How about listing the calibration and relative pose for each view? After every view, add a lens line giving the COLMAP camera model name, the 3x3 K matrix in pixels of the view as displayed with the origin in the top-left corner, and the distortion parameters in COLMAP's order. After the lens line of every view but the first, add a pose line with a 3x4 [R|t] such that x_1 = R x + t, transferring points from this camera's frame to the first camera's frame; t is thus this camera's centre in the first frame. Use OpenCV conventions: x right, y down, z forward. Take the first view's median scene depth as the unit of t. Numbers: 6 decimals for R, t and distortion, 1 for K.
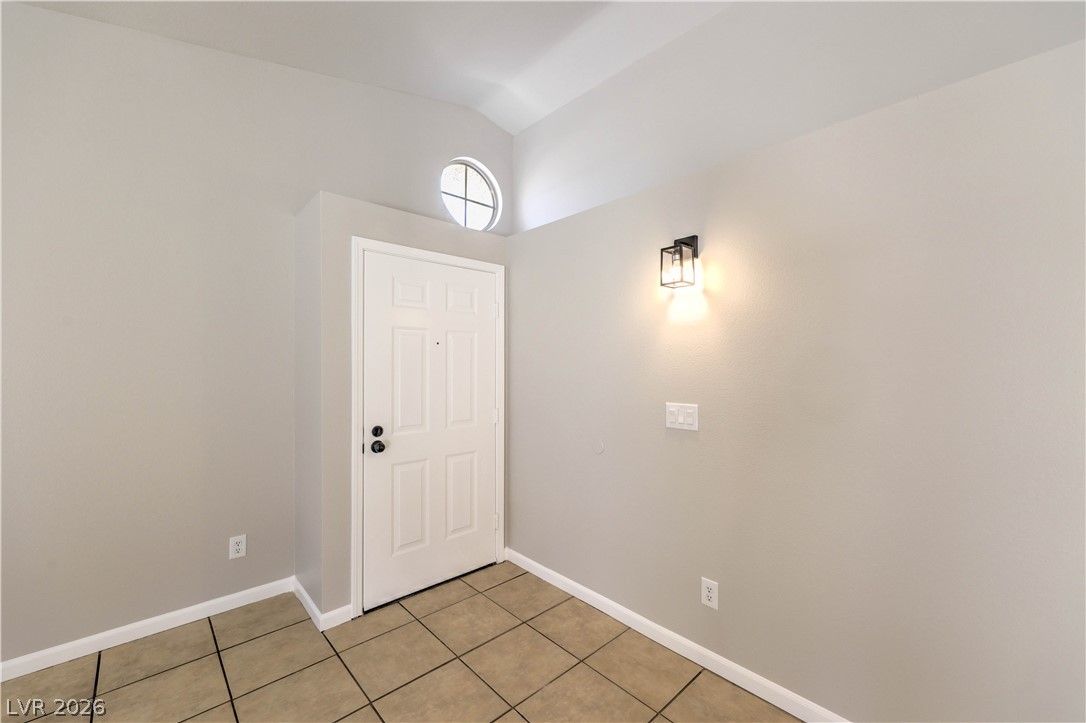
lens RADIAL K [[439.2, 0, 542.6], [0, 439.2, 358.9], [0, 0, 1]] dist [0.000969, 0.000228]
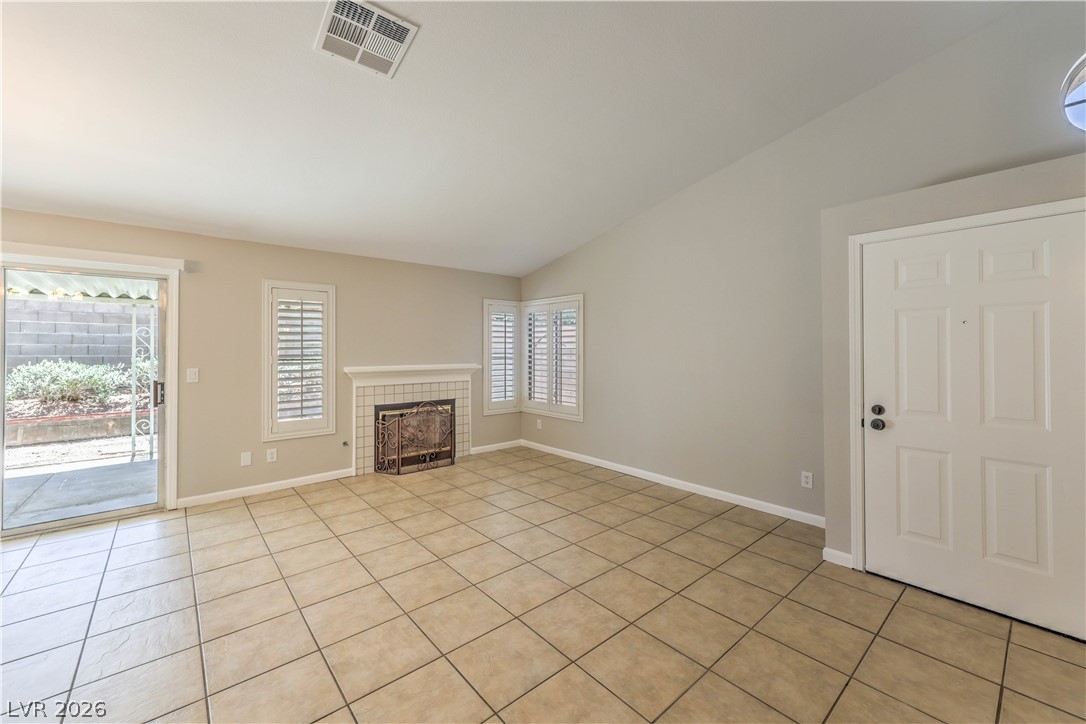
lens RADIAL K [[434.6, 0, 543.8], [0, 434.6, 347.5], [0, 0, 1]] dist [0.000161, 0.000508]
pose [[-0.037720, -0.004024, -0.999280, 0.708907], [0.008687, 0.999953, -0.004354, 0.010545], [0.999251, -0.008845, -0.037684, 0.230421]]
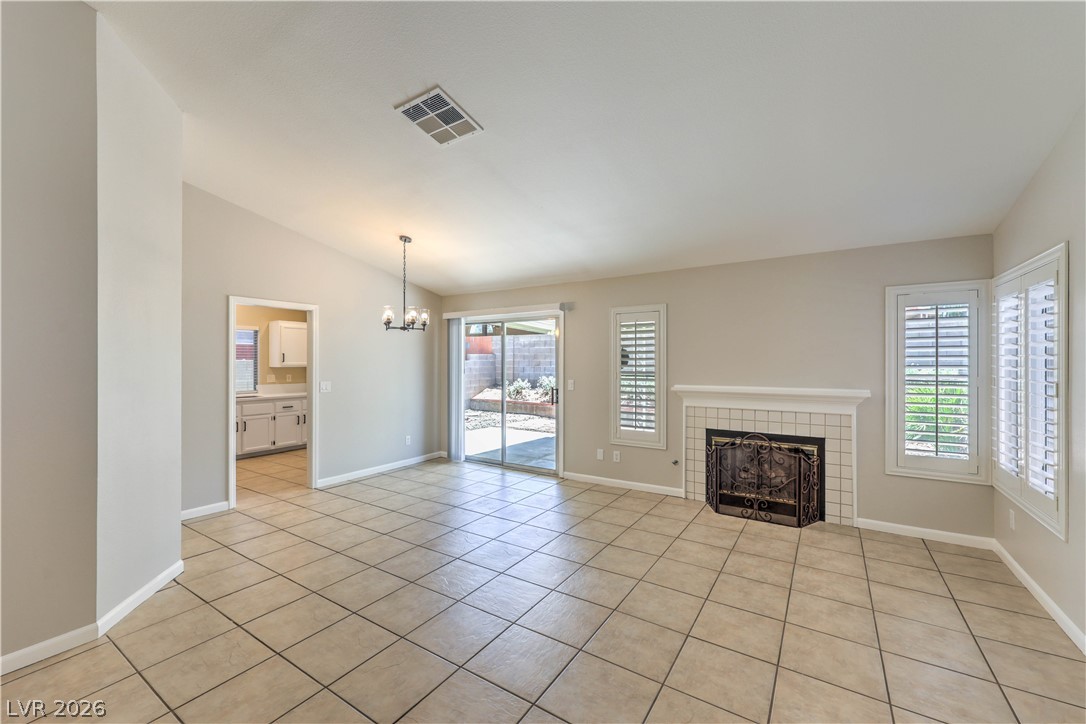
lens RADIAL K [[437.4, 0, 542.0], [0, 437.4, 364.6], [0, 0, 1]] dist [0.001671, 0.000004]
pose [[-0.971358, 0.001857, -0.237613, -0.140569], [0.002529, 0.999994, -0.002524, -0.002481], [0.237607, -0.003052, -0.971357, 0.973673]]
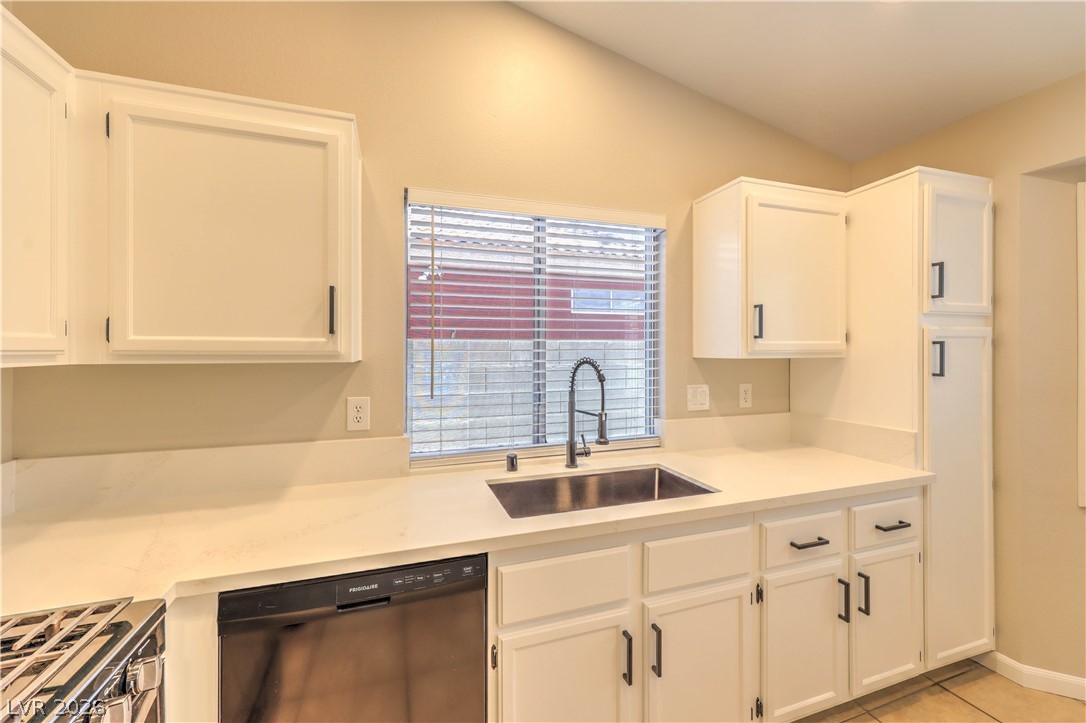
lens RADIAL K [[439.2, 0, 542.6], [0, 439.2, 358.9], [0, 0, 1]] dist [0.000969, 0.000228]
pose [[-0.914494, -0.004061, 0.404578, 0.865882], [-0.001109, 0.999971, 0.007530, -0.001882], [-0.404597, 0.006438, -0.914472, -1.422502]]
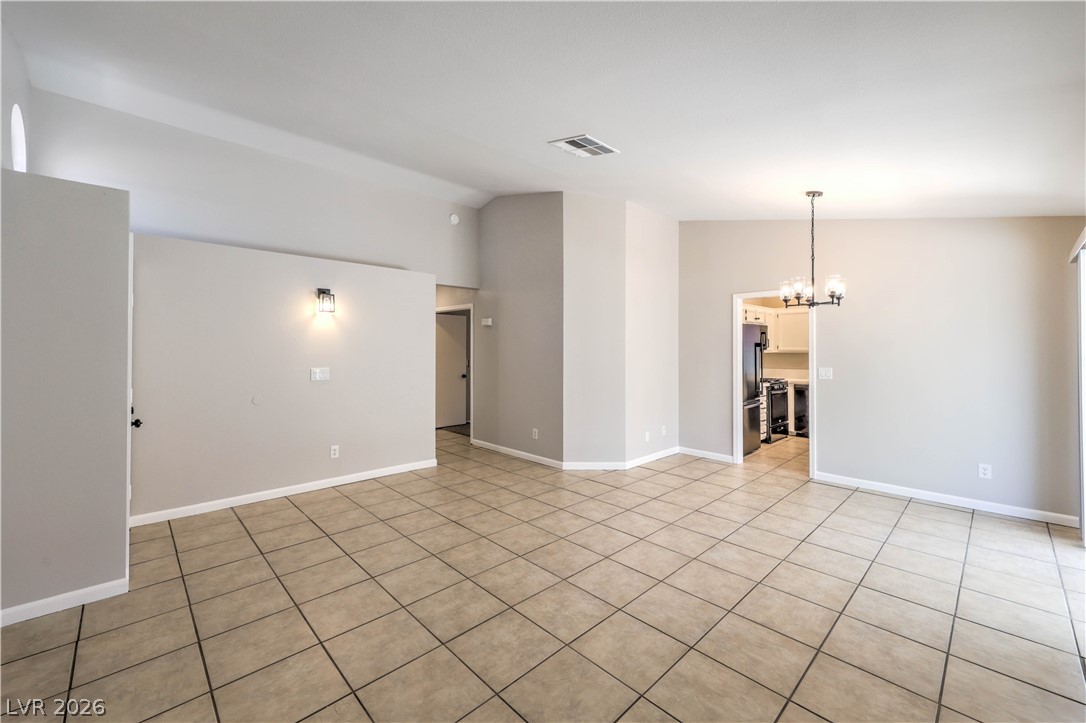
lens RADIAL K [[434.6, 0, 543.8], [0, 434.6, 347.0], [0, 0, 1]] dist [0.000161, 0.000508]
pose [[-0.012368, 0.004237, 0.999915, -1.485315], [-0.009256, 0.999948, -0.004352, 0.001350], [-0.999881, -0.009309, -0.012328, -0.022796]]
